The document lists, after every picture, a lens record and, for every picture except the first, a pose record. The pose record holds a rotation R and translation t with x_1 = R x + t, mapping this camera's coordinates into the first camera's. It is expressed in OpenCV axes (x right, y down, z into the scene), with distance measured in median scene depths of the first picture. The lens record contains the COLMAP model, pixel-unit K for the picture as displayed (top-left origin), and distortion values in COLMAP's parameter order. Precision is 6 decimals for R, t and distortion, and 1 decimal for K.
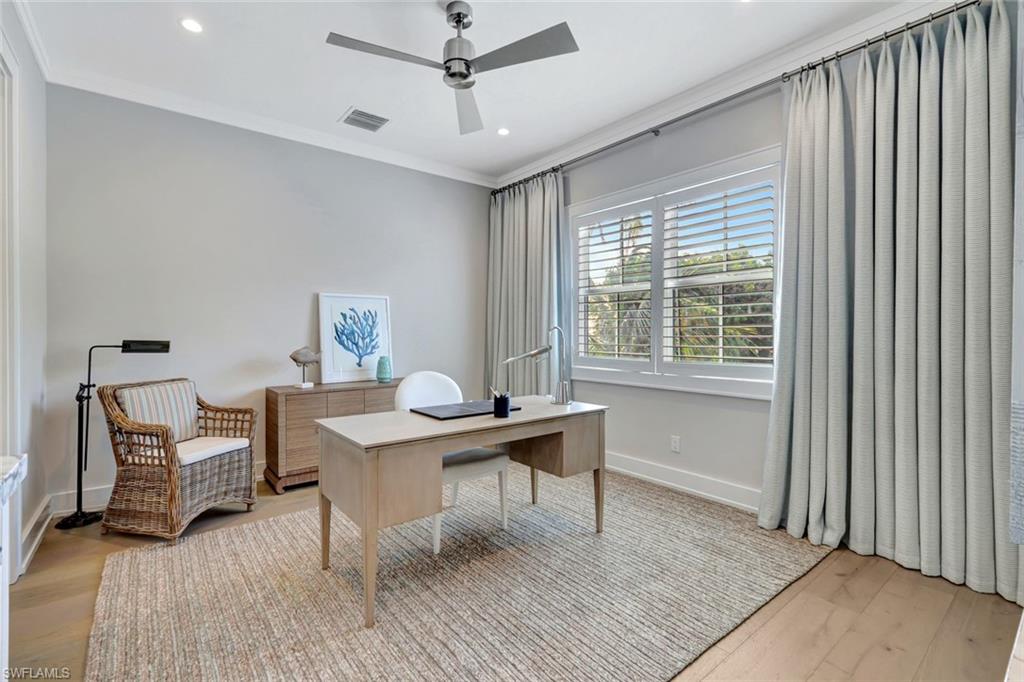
lens RADIAL K [[458.3, 0, 510.1], [0, 458.3, 338.2], [0, 0, 1]] dist [-0.001643, -0.000041]
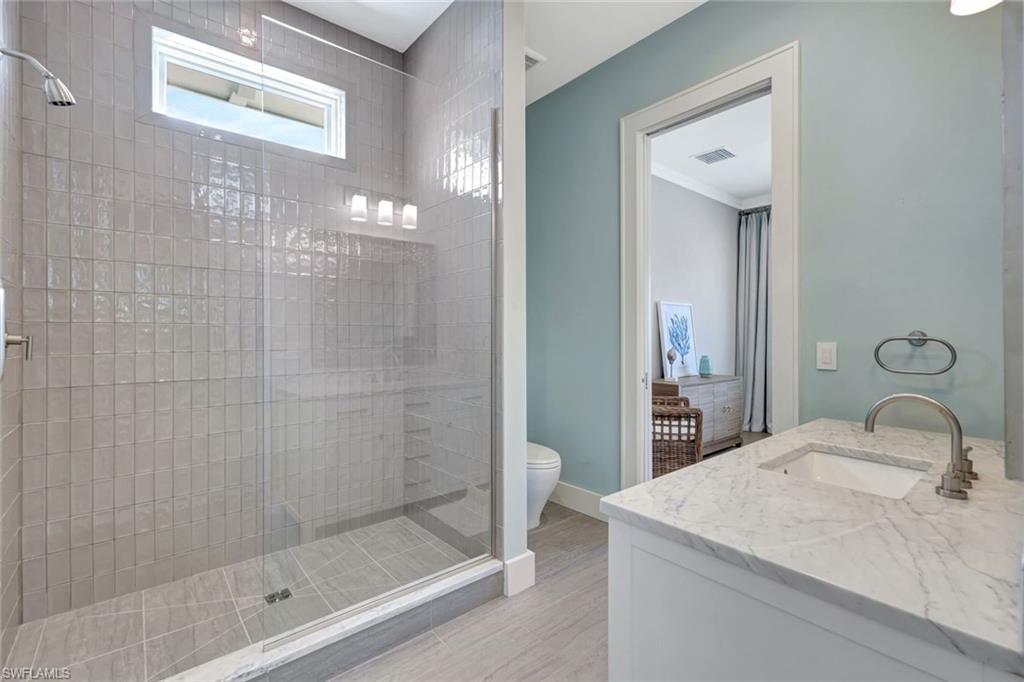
lens RADIAL K [[458.3, 0, 513.9], [0, 458.3, 337.7], [0, 0, 1]] dist [-0.001643, -0.000041]
pose [[0.999298, 0.005310, 0.037082, -0.802945], [-0.005300, 0.999986, -0.000382, -0.003143], [-0.037083, 0.000185, 0.999312, -0.159667]]
